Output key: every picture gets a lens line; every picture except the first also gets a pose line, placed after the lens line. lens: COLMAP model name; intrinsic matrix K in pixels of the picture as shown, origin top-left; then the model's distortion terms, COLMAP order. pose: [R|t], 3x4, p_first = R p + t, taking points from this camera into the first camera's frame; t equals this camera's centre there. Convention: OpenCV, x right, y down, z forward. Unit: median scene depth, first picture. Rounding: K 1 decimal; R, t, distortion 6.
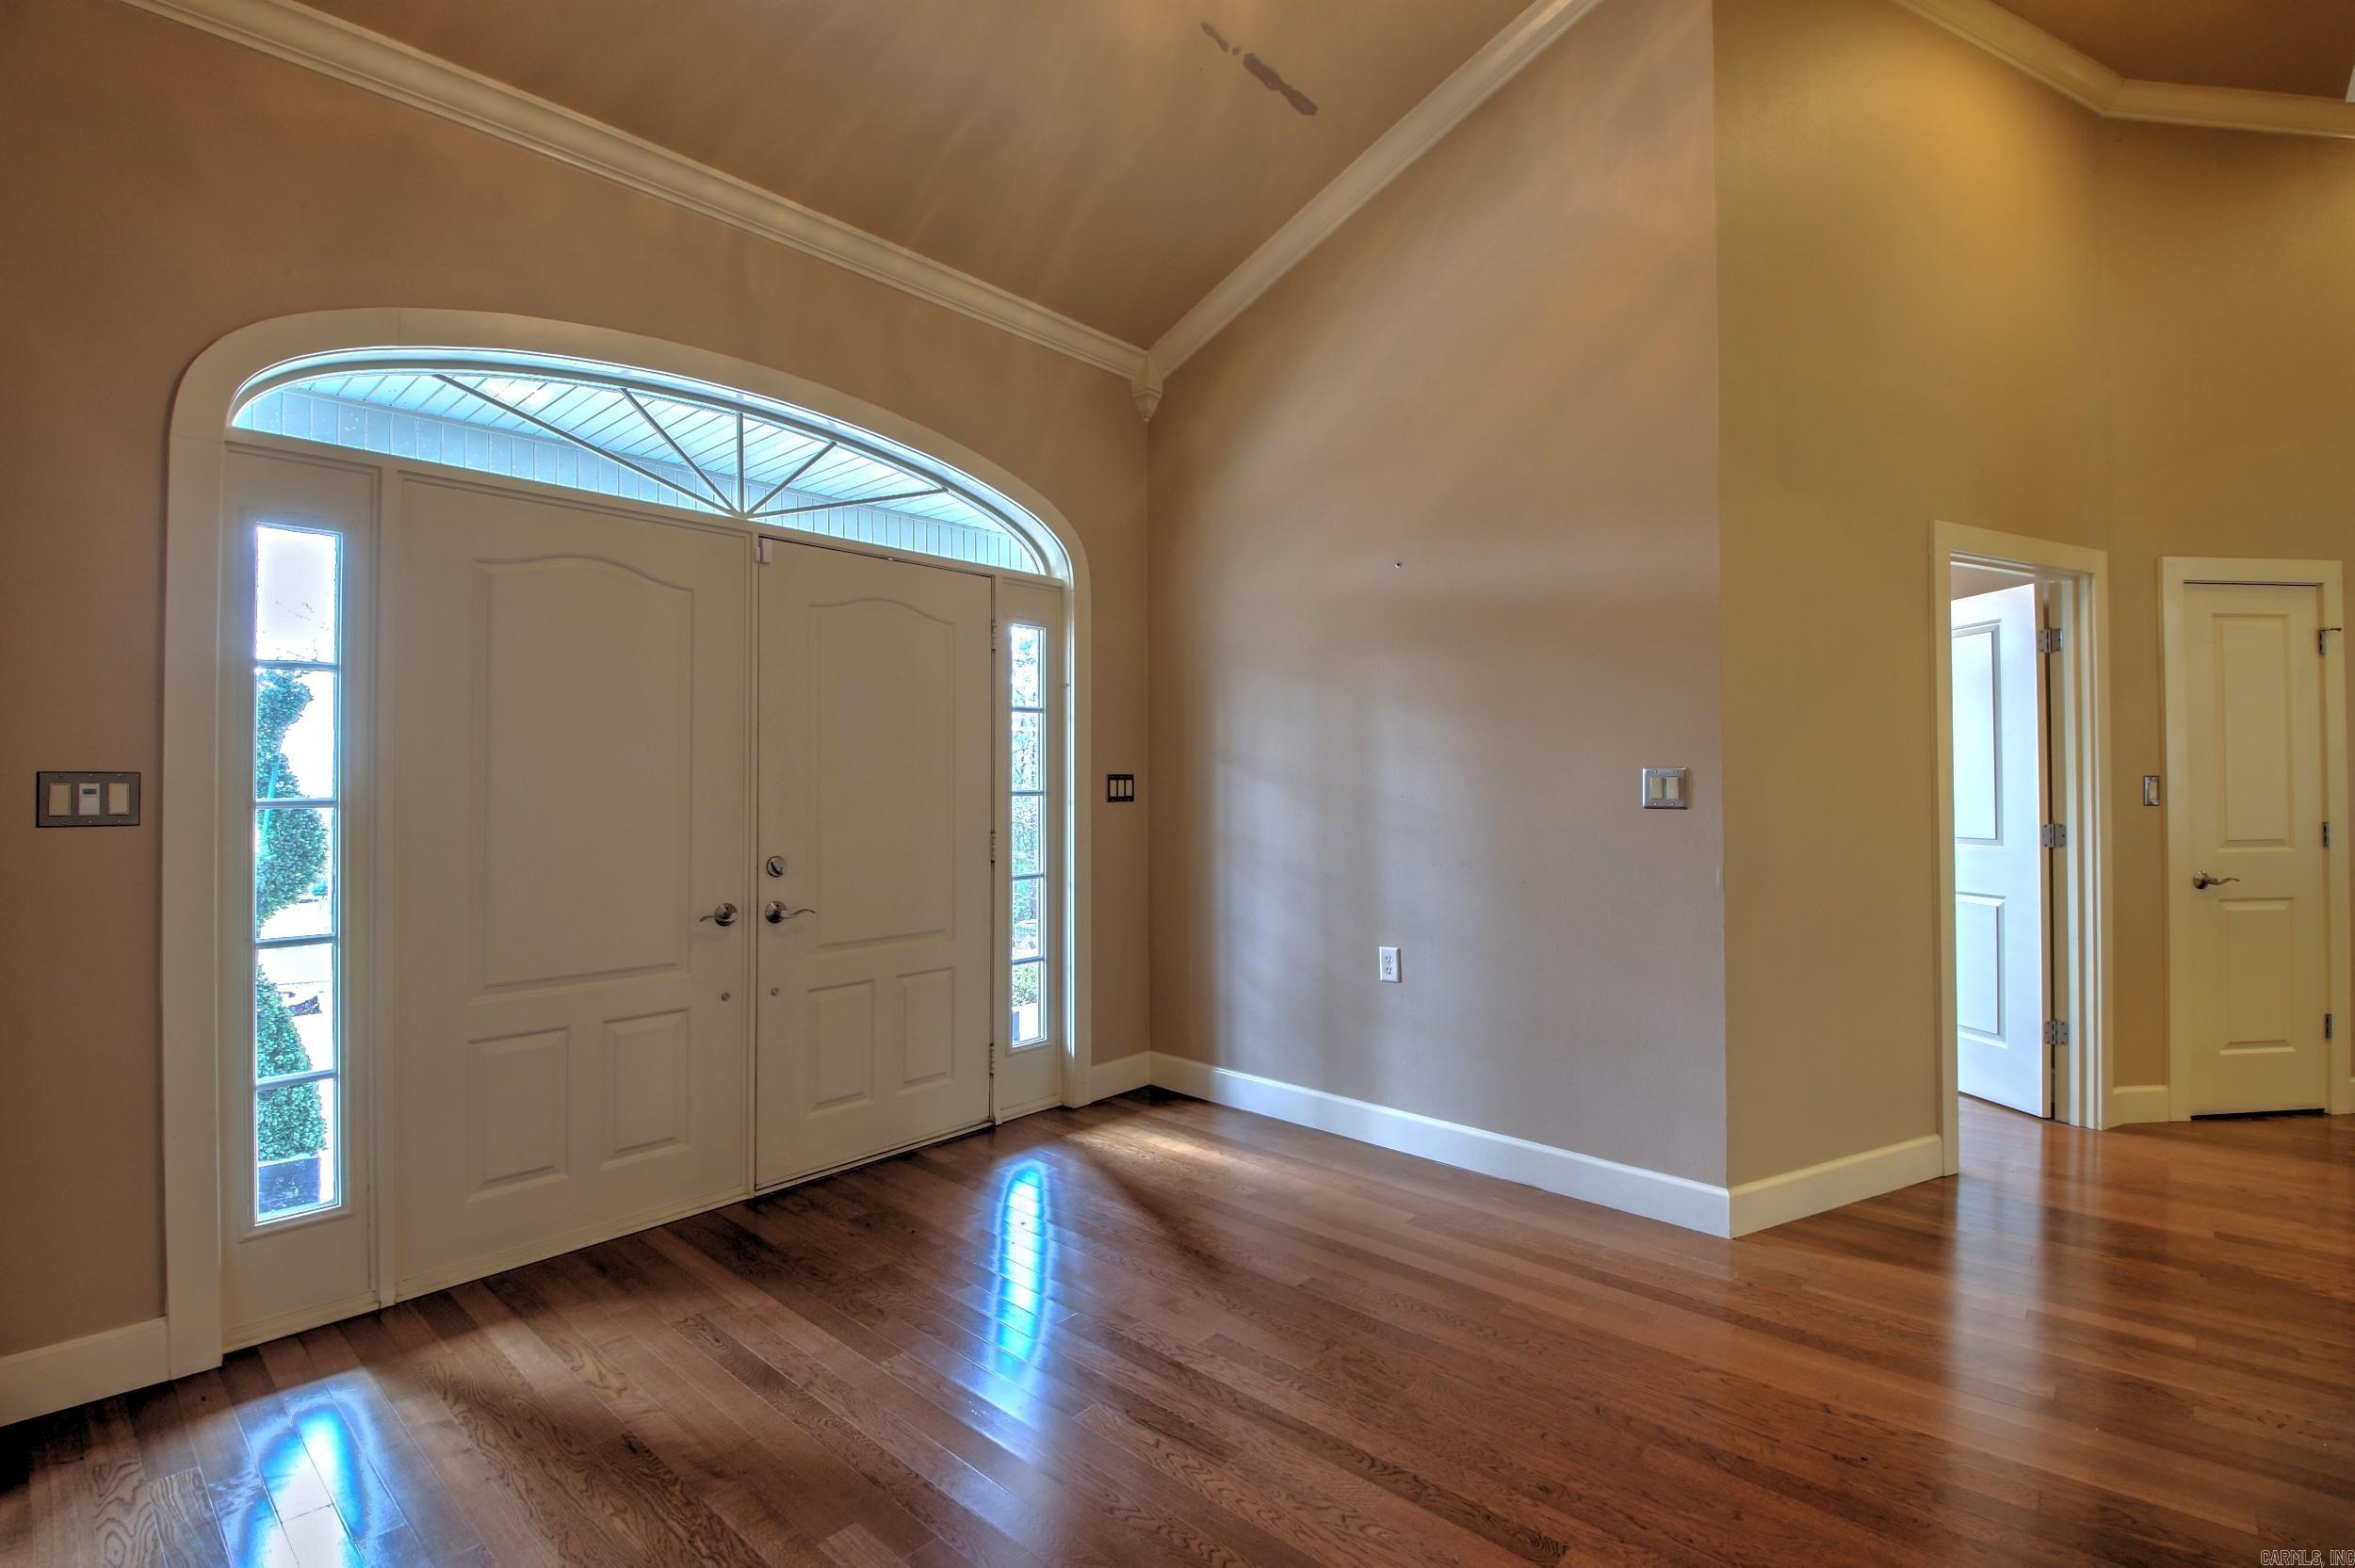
lens RADIAL K [[1096.9, 0, 1169.8], [0, 1096.9, 780.6], [0, 0, 1]] dist [-0.009632, -0.004917]
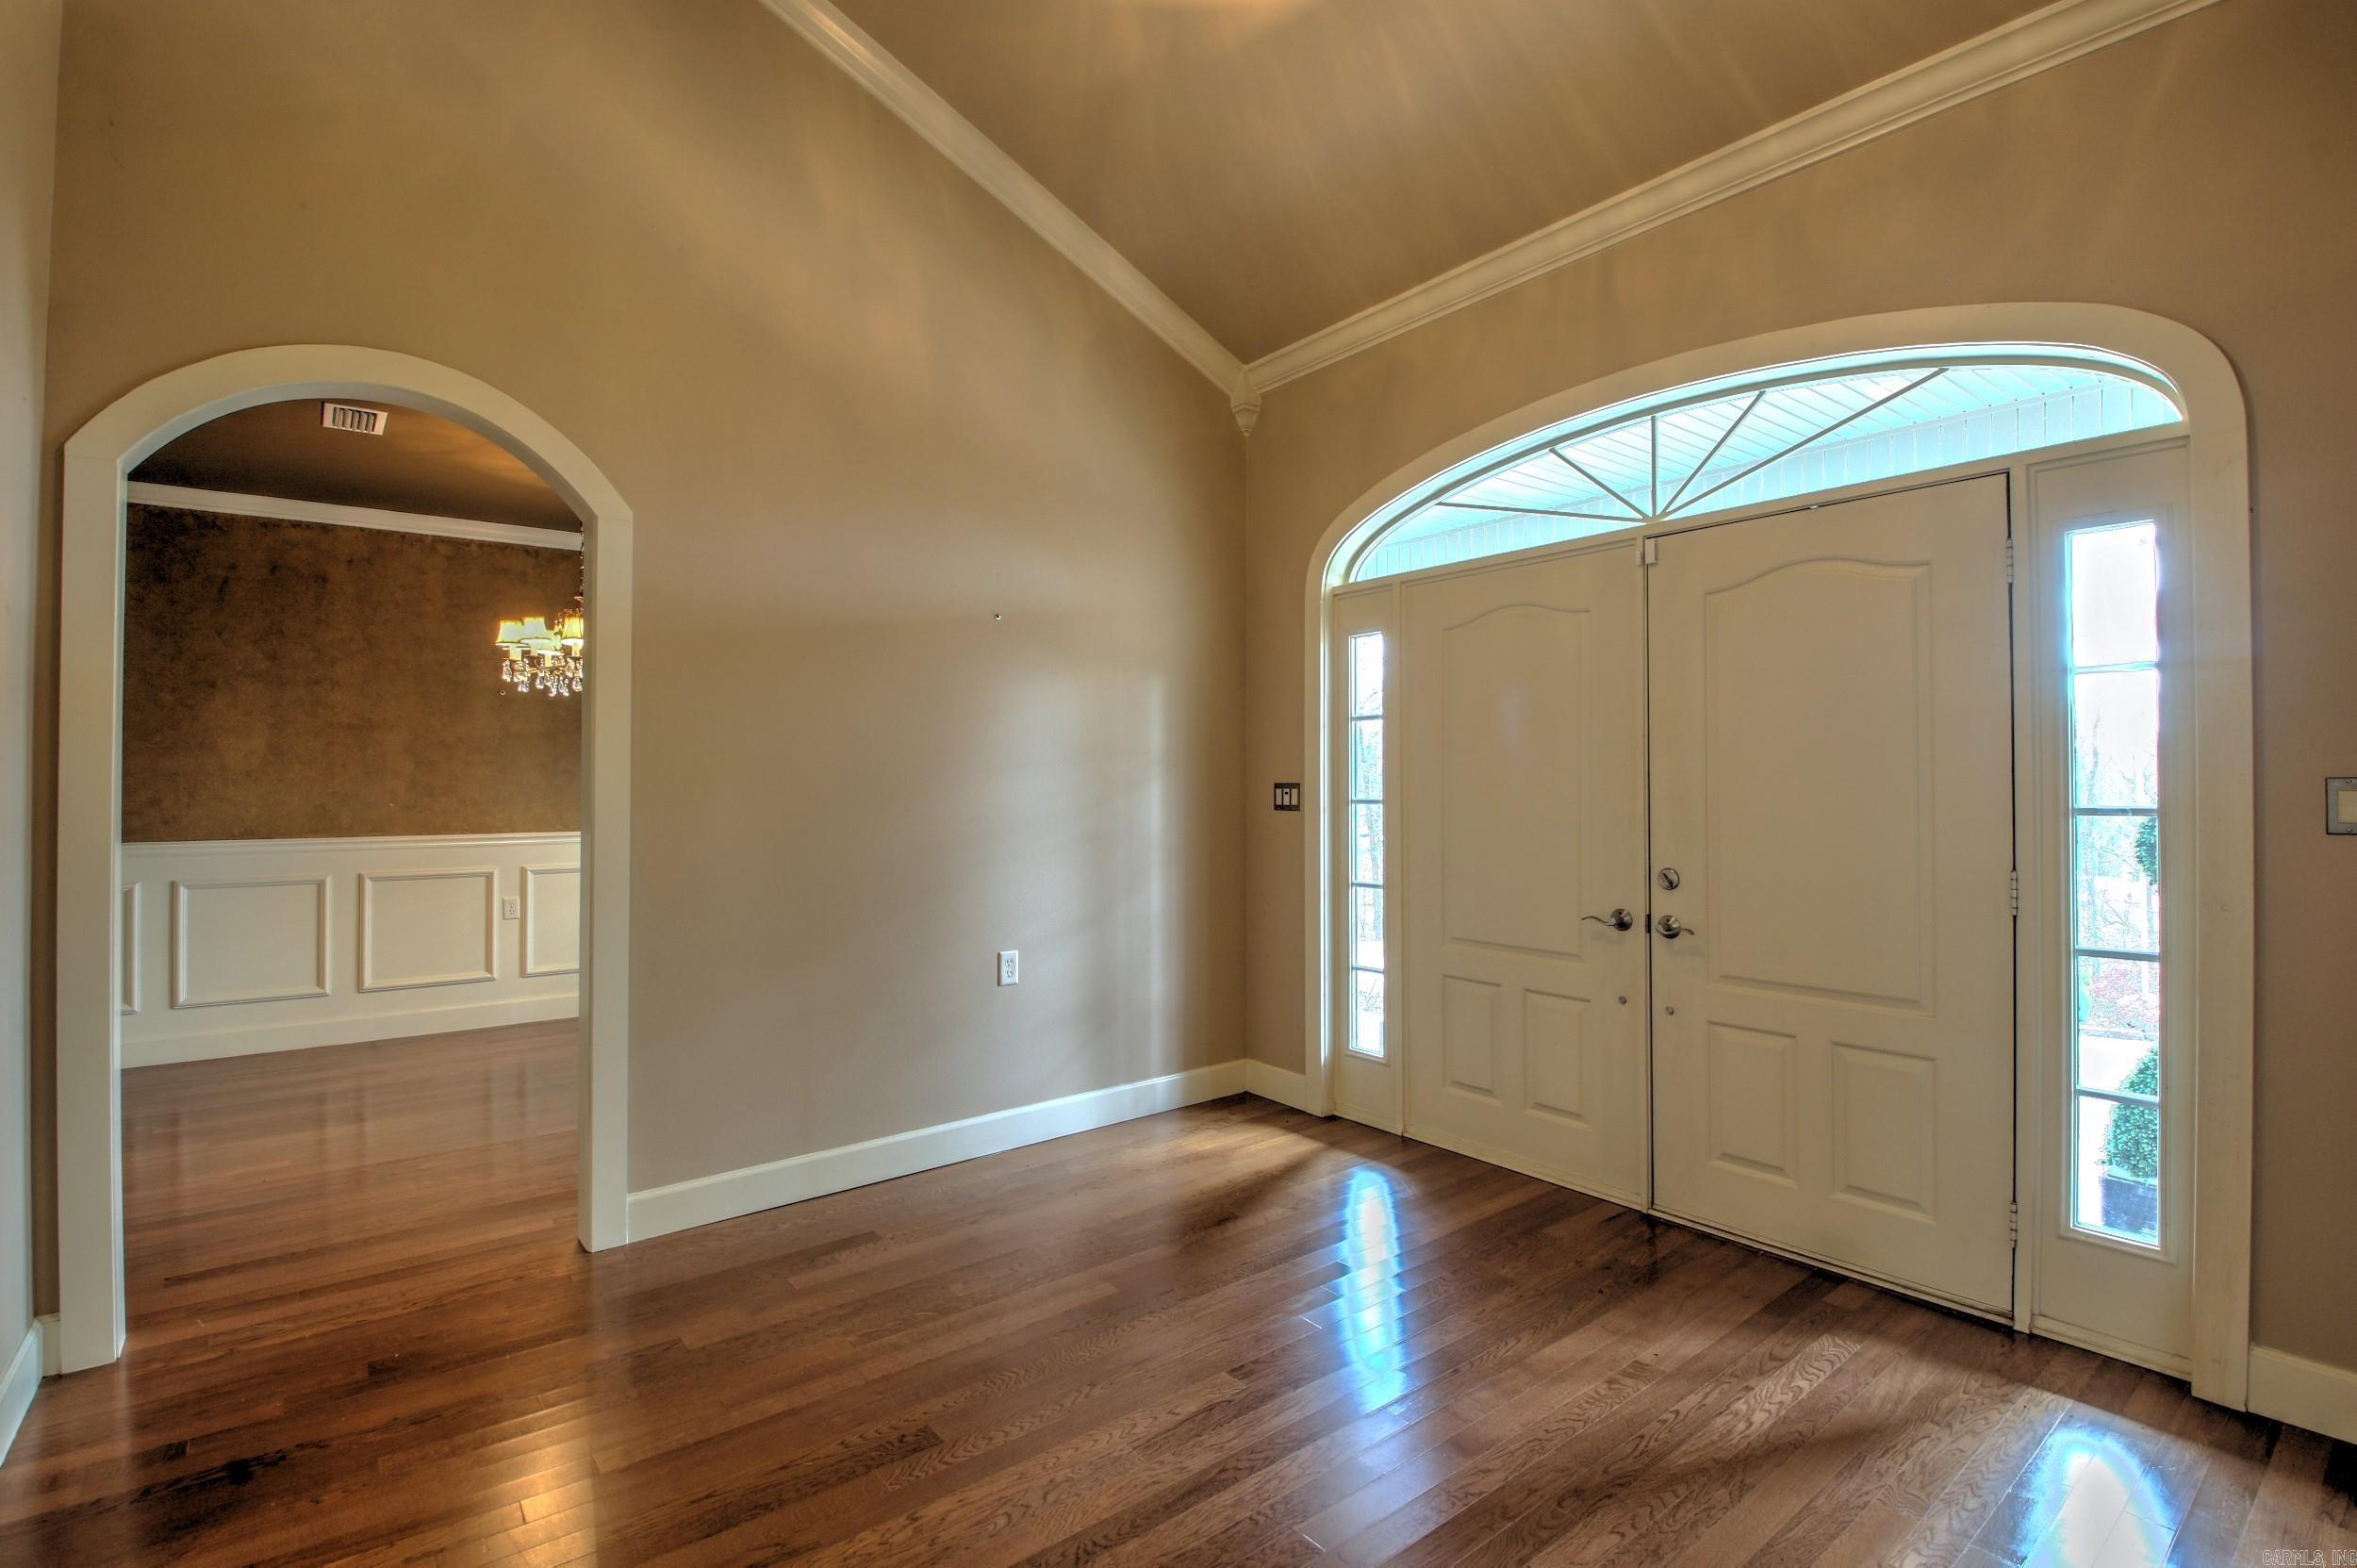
lens RADIAL K [[1098.1, 0, 1167.8], [0, 1098.1, 772.3], [0, 0, 1]] dist [-0.009632, -0.004917]
pose [[-0.179247, -0.011591, -0.983736, 0.660682], [0.000925, 0.999928, -0.011951, -0.002397], [0.983804, -0.003052, -0.179224, 0.751666]]
